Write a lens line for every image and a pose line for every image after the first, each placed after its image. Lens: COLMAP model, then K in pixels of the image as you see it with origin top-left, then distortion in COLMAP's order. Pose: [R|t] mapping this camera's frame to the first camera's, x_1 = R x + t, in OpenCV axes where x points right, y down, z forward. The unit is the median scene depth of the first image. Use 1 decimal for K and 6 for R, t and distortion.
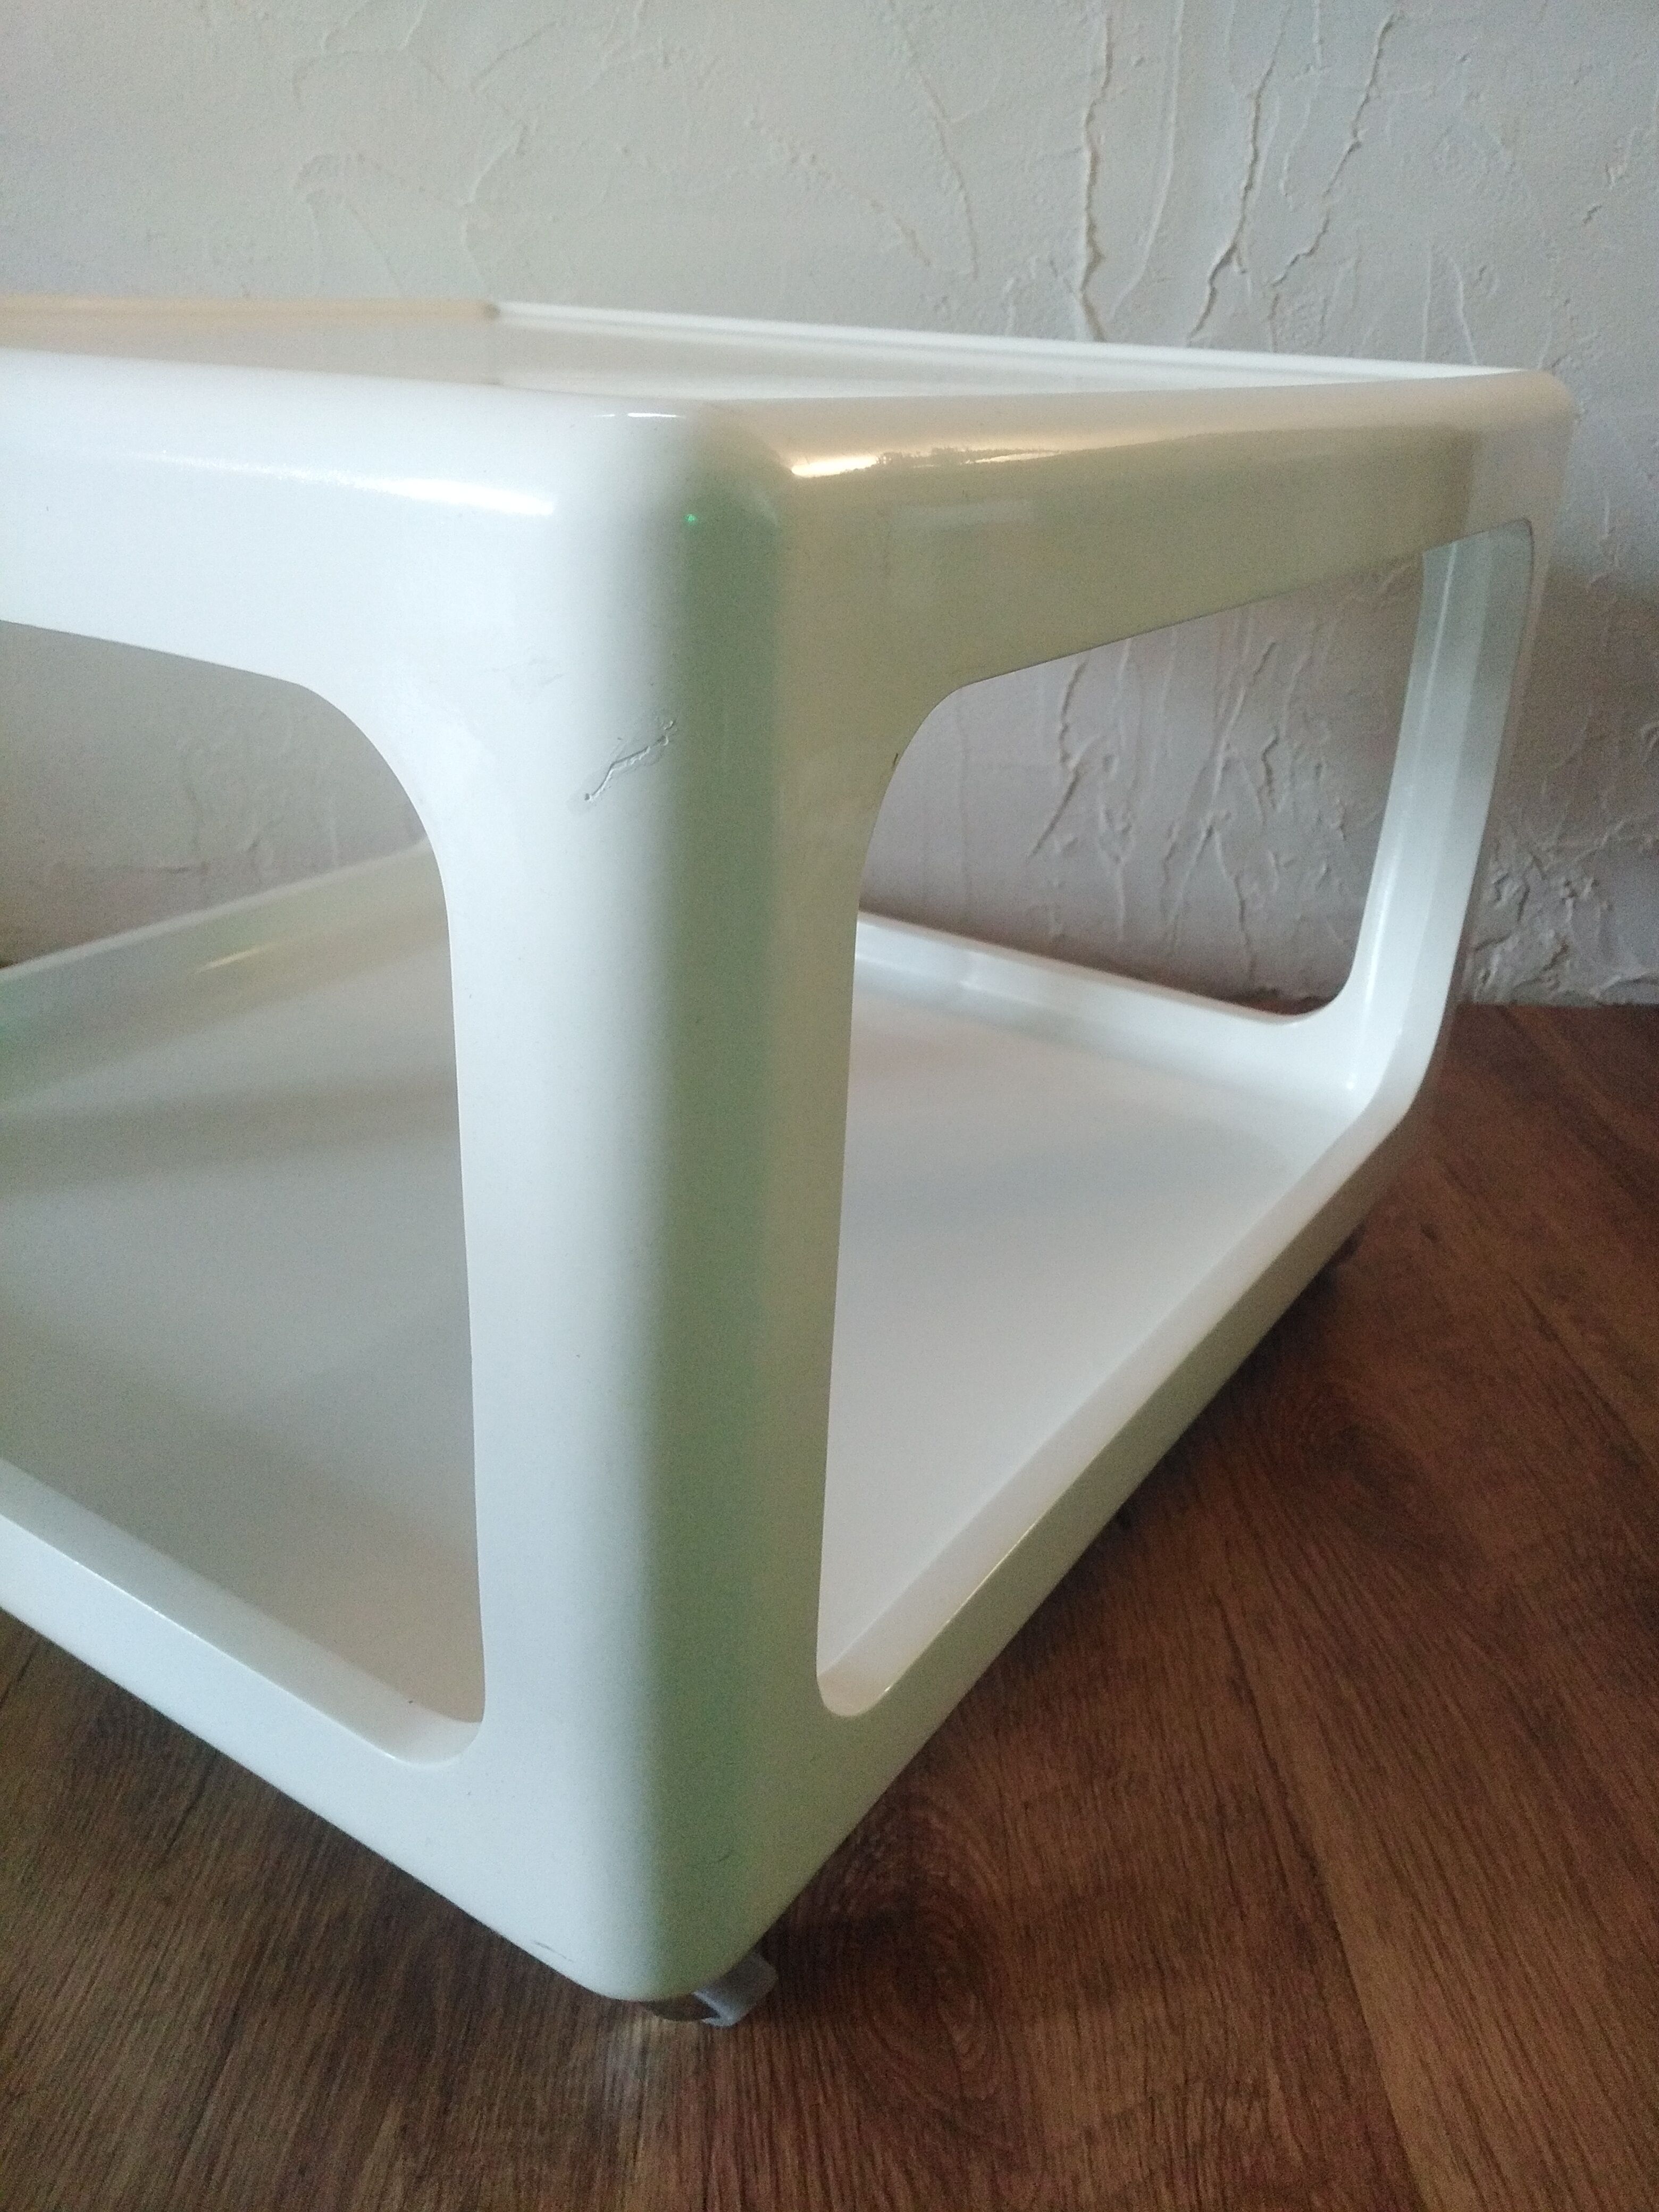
lens RADIAL K [[1896.3, 0, 836.3], [0, 1896.3, 1152.3], [0, 0, 1]] dist [0.004001, -0.045574]
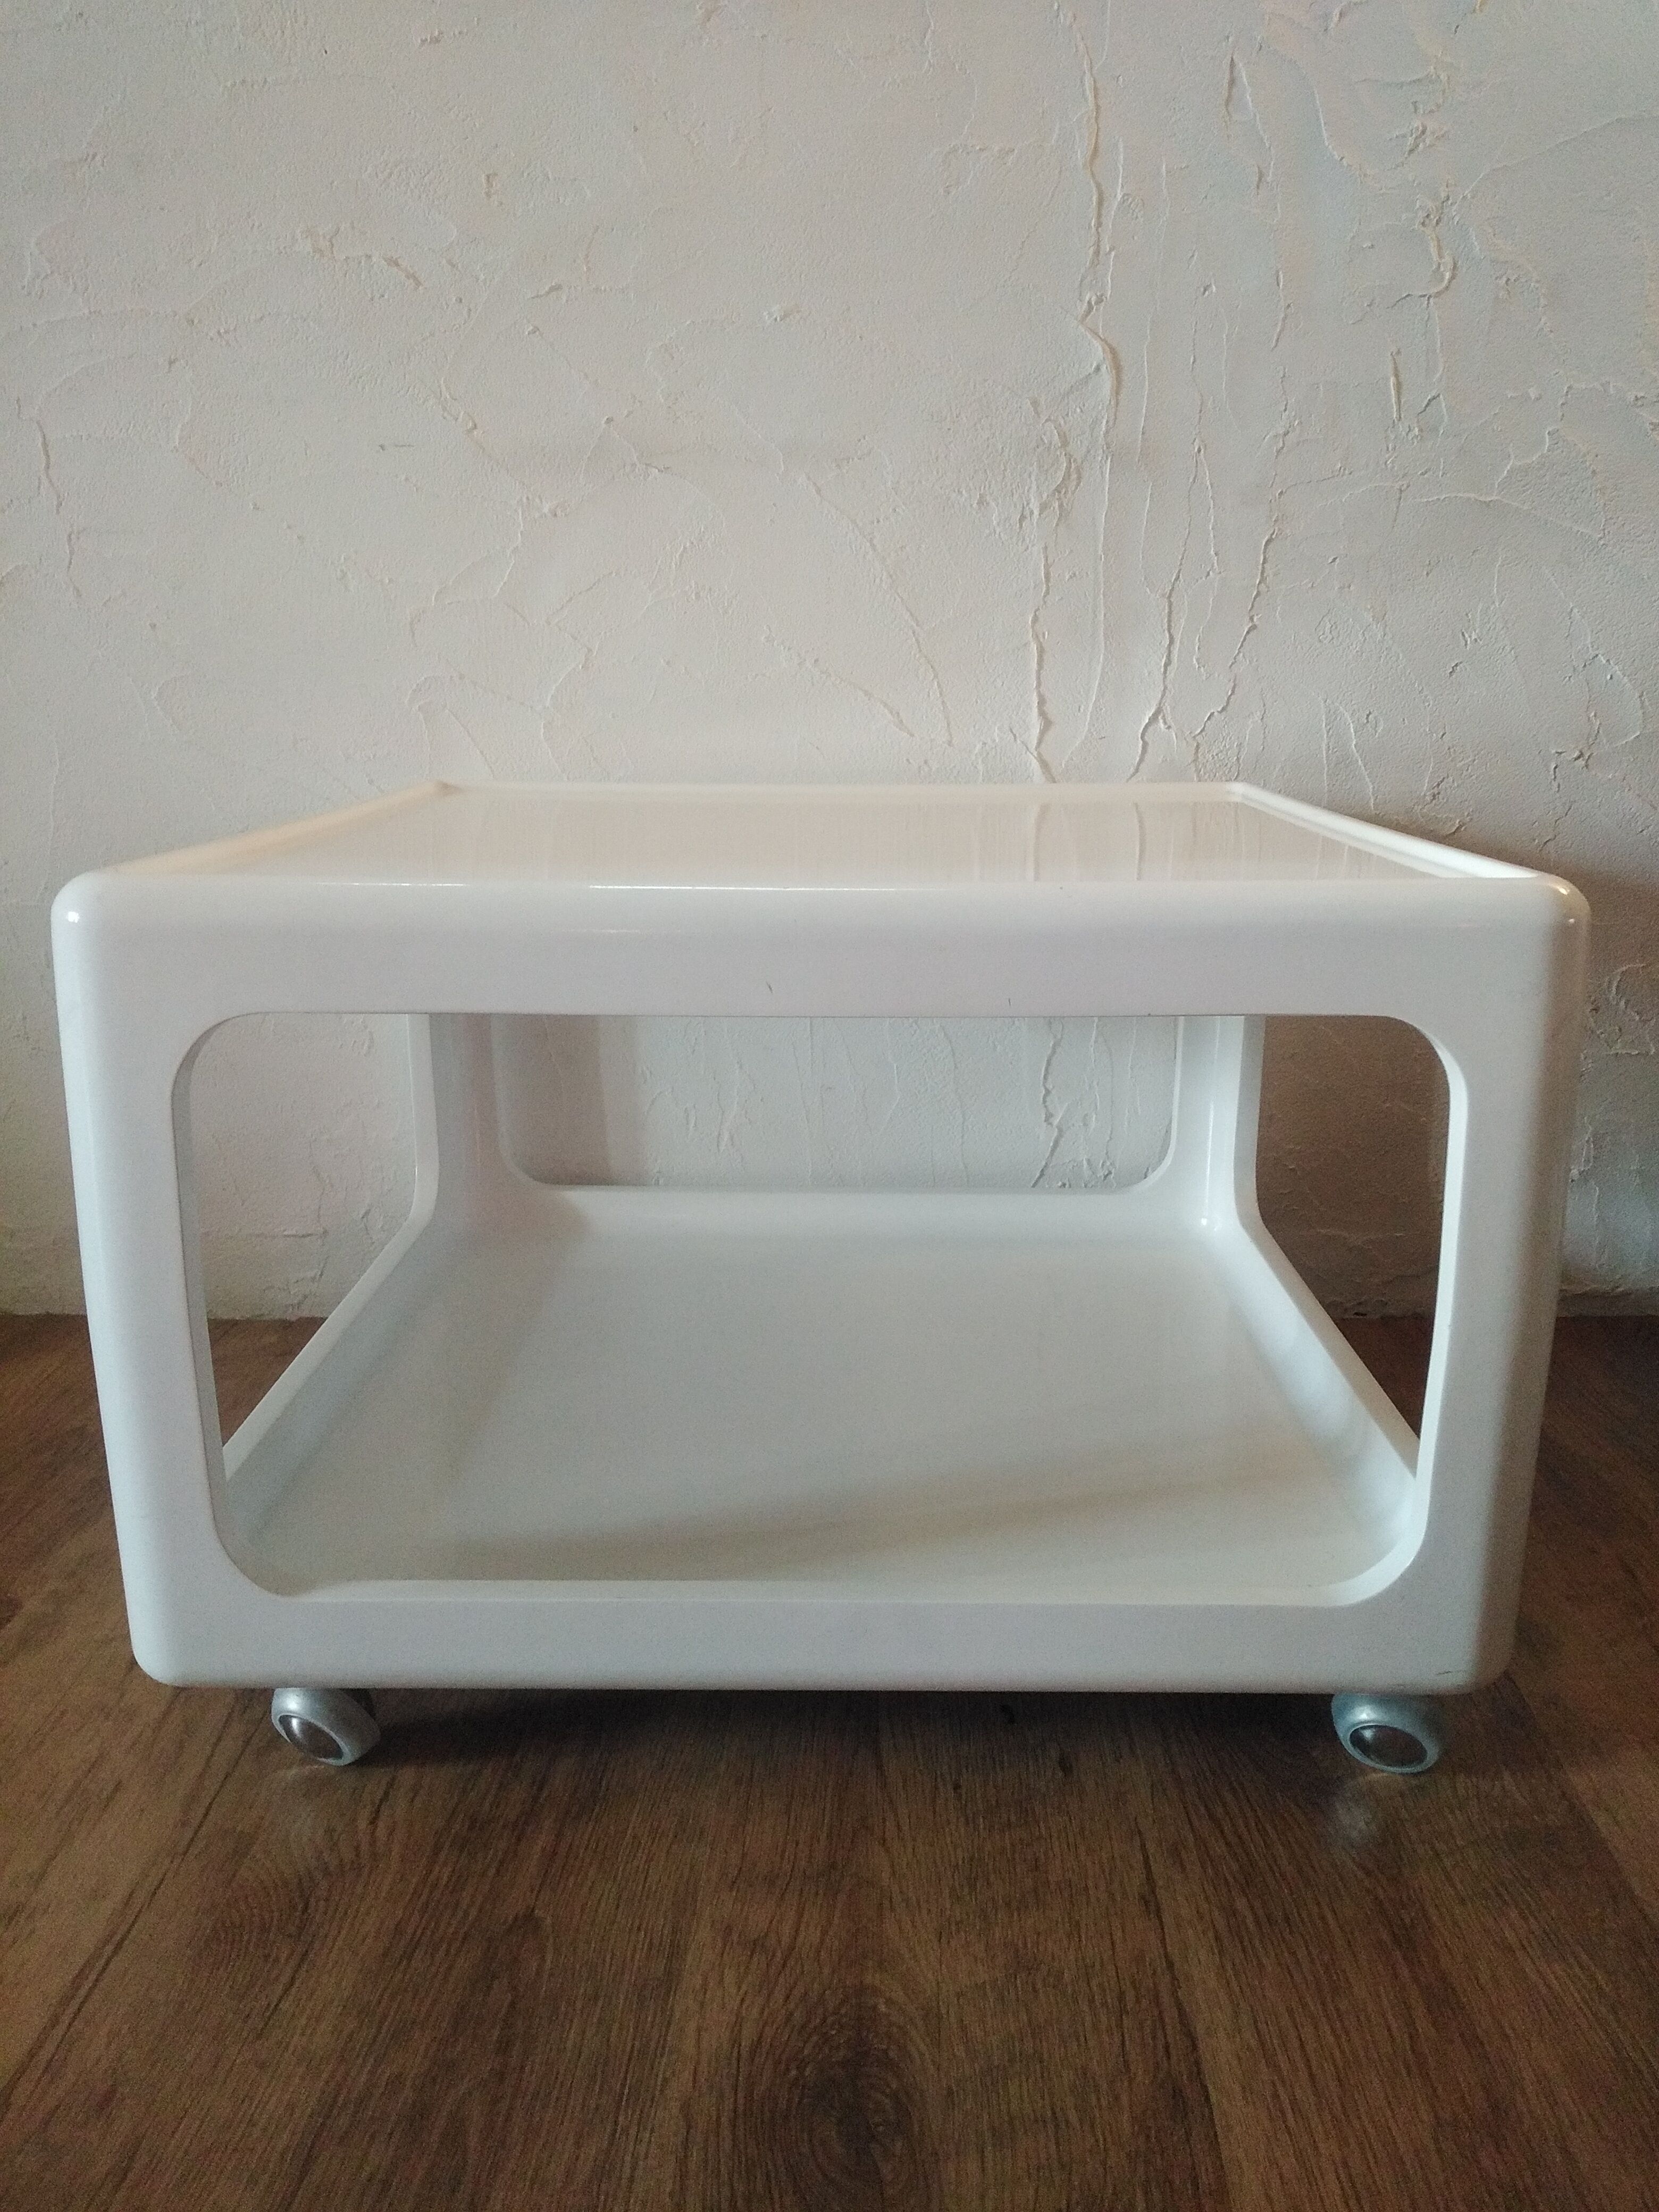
lens RADIAL K [[1896.3, 0, 820.2], [0, 1896.3, 1101.2], [0, 0, 1]] dist [0.004001, -0.045574]
pose [[0.997318, -0.031698, -0.065973, 0.099060], [0.017928, 0.979695, -0.199690, 0.022904], [0.070963, 0.197971, 0.977636, -0.272167]]
